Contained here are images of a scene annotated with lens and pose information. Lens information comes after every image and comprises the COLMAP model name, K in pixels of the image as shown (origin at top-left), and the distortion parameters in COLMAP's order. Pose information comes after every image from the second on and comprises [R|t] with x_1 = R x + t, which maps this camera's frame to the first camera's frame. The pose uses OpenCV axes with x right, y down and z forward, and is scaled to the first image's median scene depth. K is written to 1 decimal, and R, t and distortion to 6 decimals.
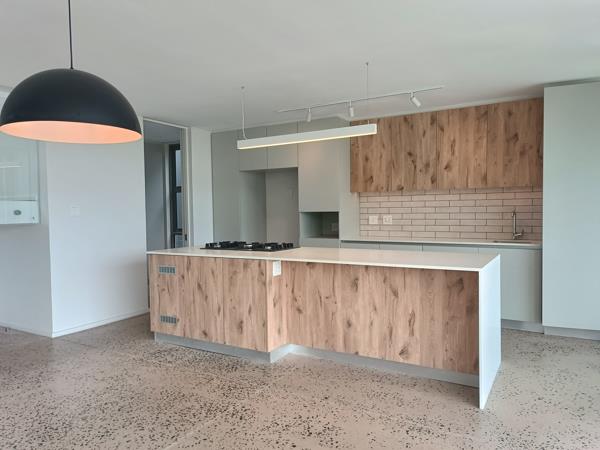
lens RADIAL K [[441.8, 0, 300.5], [0, 441.8, 223.0], [0, 0, 1]] dist [0.048528, 0.003362]
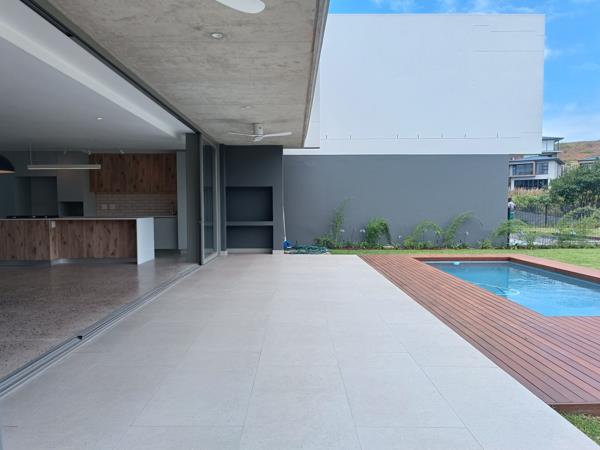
lens RADIAL K [[441.8, 0, 300.6], [0, 441.8, 222.6], [0, 0, 1]] dist [0.048528, 0.003362]
pose [[0.854164, -0.013058, 0.519840, -0.124080], [0.014018, 0.999900, 0.002083, 0.078515], [-0.519815, 0.005508, 0.854261, -1.216281]]
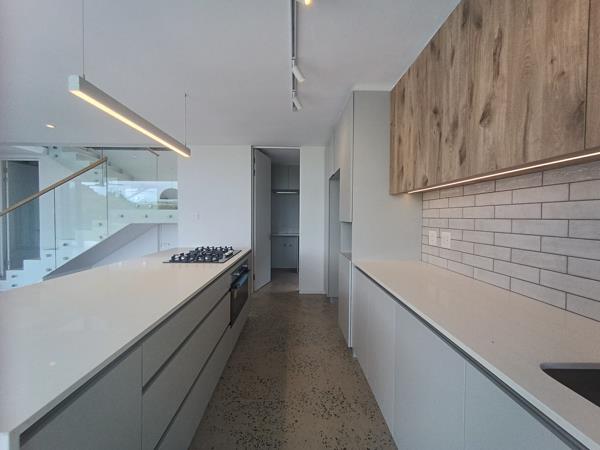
lens RADIAL K [[271.1, 0, 299.2], [0, 271.1, 226.1], [0, 0, 1]] dist [-0.001725, -0.000513]
pose [[0.520862, 0.045033, -0.852453, 0.461296], [-0.039216, 0.998816, 0.028803, -0.031968], [0.852740, 0.018428, 0.522011, 0.762469]]
